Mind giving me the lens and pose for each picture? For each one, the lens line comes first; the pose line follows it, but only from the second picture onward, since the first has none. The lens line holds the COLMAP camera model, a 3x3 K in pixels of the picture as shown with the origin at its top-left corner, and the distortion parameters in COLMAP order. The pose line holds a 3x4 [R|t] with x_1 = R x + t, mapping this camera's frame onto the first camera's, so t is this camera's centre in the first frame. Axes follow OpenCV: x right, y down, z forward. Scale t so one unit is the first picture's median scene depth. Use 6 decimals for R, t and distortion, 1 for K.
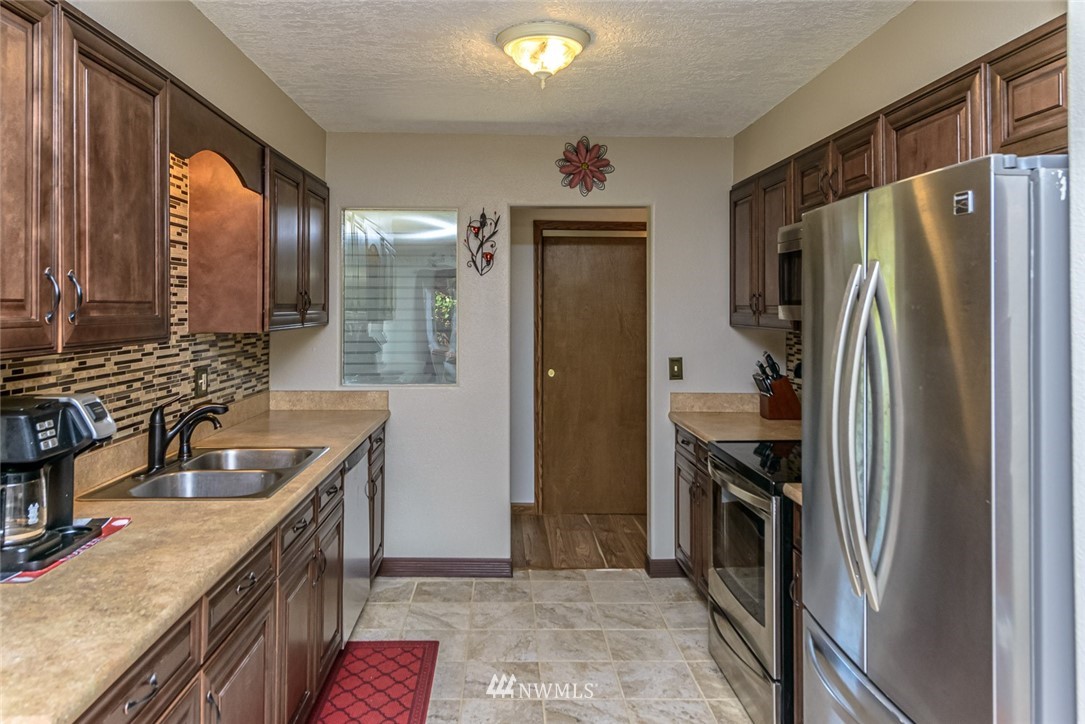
lens RADIAL K [[754.0, 0, 519.5], [0, 754.0, 295.4], [0, 0, 1]] dist [0.008443, 0.002241]
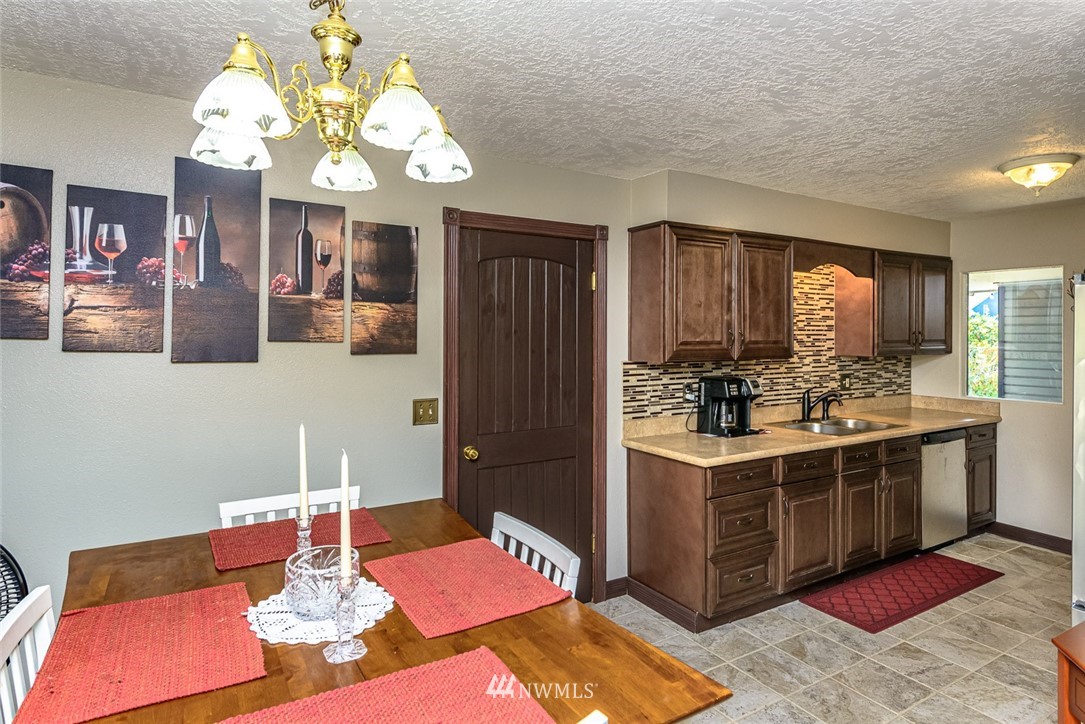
lens RADIAL K [[604.9, 0, 544.5], [0, 604.9, 332.5], [0, 0, 1]] dist [-0.000280, -0.000194]
pose [[0.493568, -0.000392, -0.869707, 0.561824], [0.010811, 0.999925, 0.005685, -0.025748], [0.869640, -0.012209, 0.493536, -0.403336]]
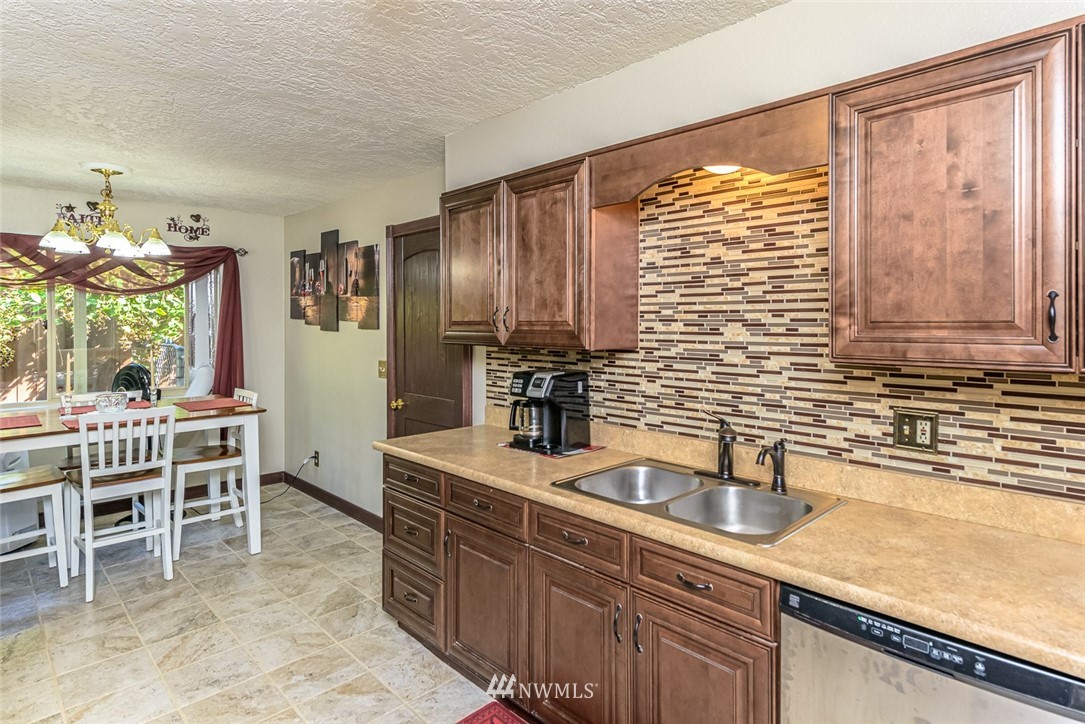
lens RADIAL K [[586.6, 0, 574.2], [0, 586.6, 323.4], [0, 0, 1]] dist [0.003733, 0.000868]
pose [[-0.718932, 0.001929, -0.695078, 0.226628], [0.010288, 0.999916, -0.007866, 0.016305], [0.695004, -0.012806, -0.718892, 1.345271]]
